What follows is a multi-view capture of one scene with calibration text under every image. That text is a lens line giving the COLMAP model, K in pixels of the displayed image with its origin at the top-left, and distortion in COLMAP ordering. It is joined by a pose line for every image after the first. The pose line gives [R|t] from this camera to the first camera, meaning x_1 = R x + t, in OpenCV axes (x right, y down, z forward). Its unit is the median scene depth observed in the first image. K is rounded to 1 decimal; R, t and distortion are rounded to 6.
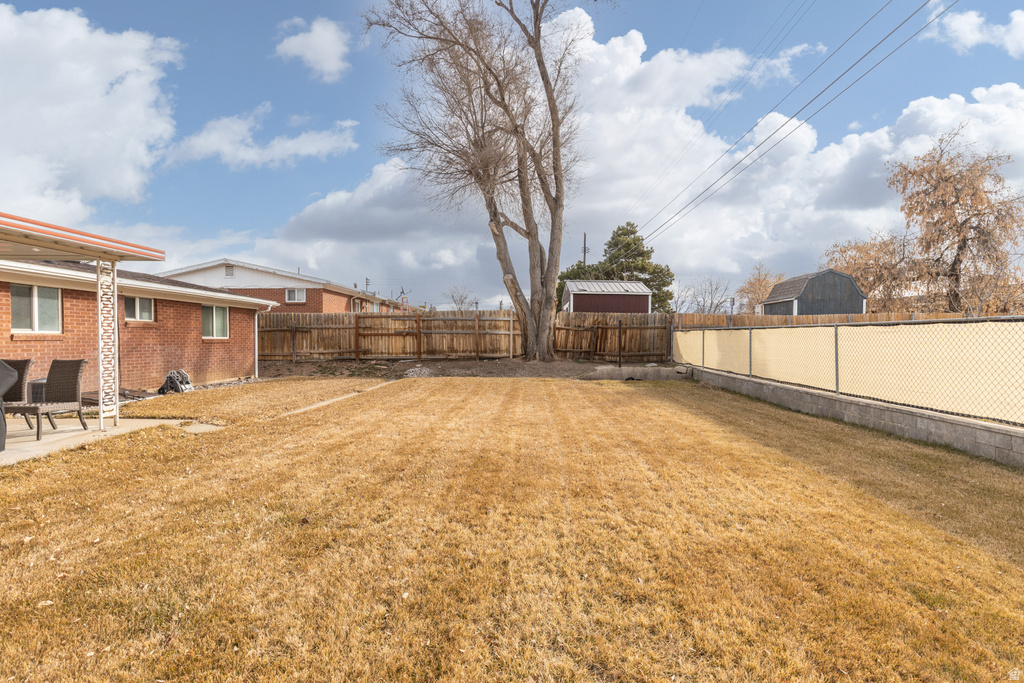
lens RADIAL K [[461.6, 0, 512.0], [0, 461.6, 341.5], [0, 0, 1]] dist [0.009869, -0.000061]
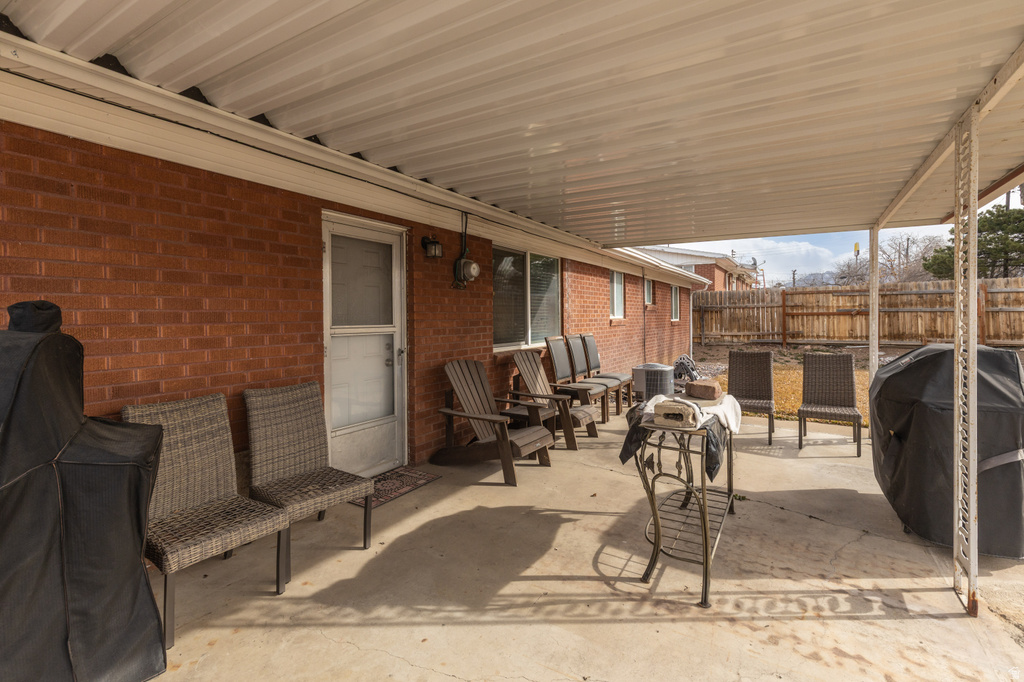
lens RADIAL K [[471.7, 0, 512.9], [0, 471.7, 318.4], [0, 0, 1]] dist [0.000106, 0.000091]
pose [[0.870450, -0.004775, -0.492233, -0.350375], [0.004483, 0.999988, -0.001773, -0.008422], [0.492236, -0.000664, 0.870462, 0.000230]]
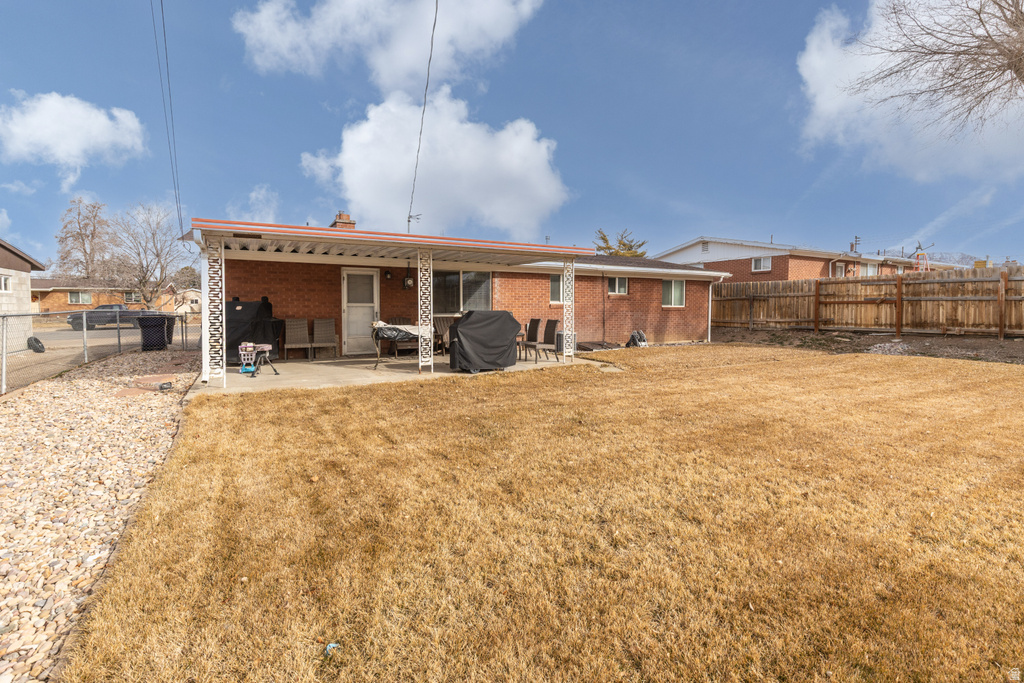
lens RADIAL K [[464.7, 0, 507.5], [0, 464.7, 328.4], [0, 0, 1]] dist [0.002011, 0.000007]
pose [[0.521856, 0.041372, -0.852030, 0.136564], [-0.006541, 0.998988, 0.044501, -0.001002], [0.853008, -0.017650, 0.521599, -0.007746]]
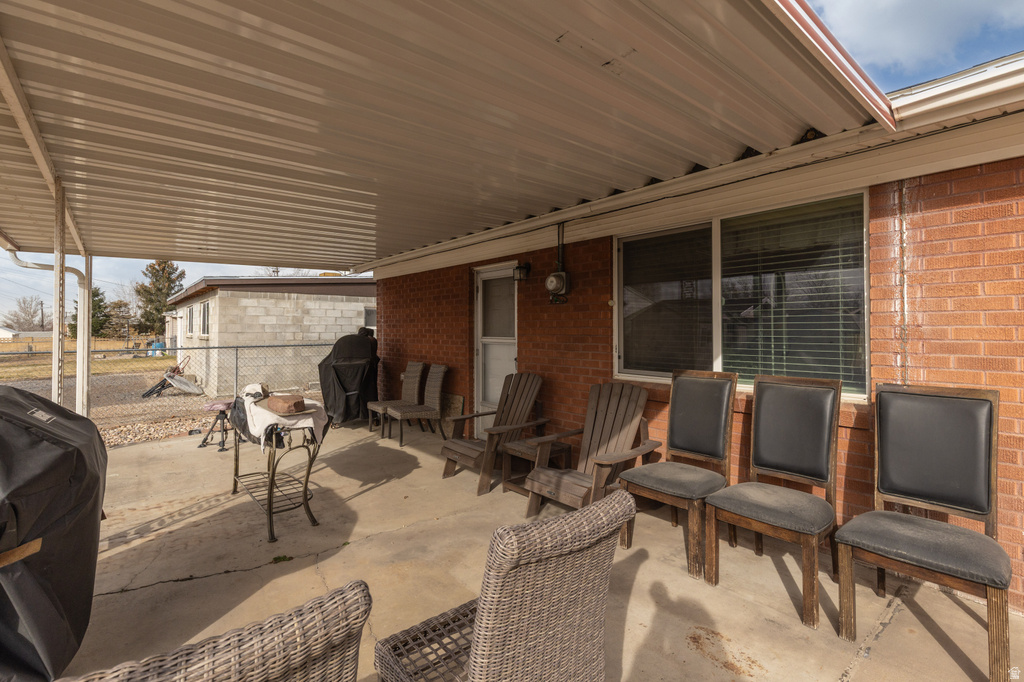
lens RADIAL K [[471.7, 0, 512.9], [0, 471.7, 318.4], [0, 0, 1]] dist [0.000106, 0.000091]
pose [[-0.747434, -0.011838, -0.664230, -0.316379], [-0.000323, 0.999848, -0.017456, -0.012920], [0.664336, -0.012832, -0.747324, 0.392519]]
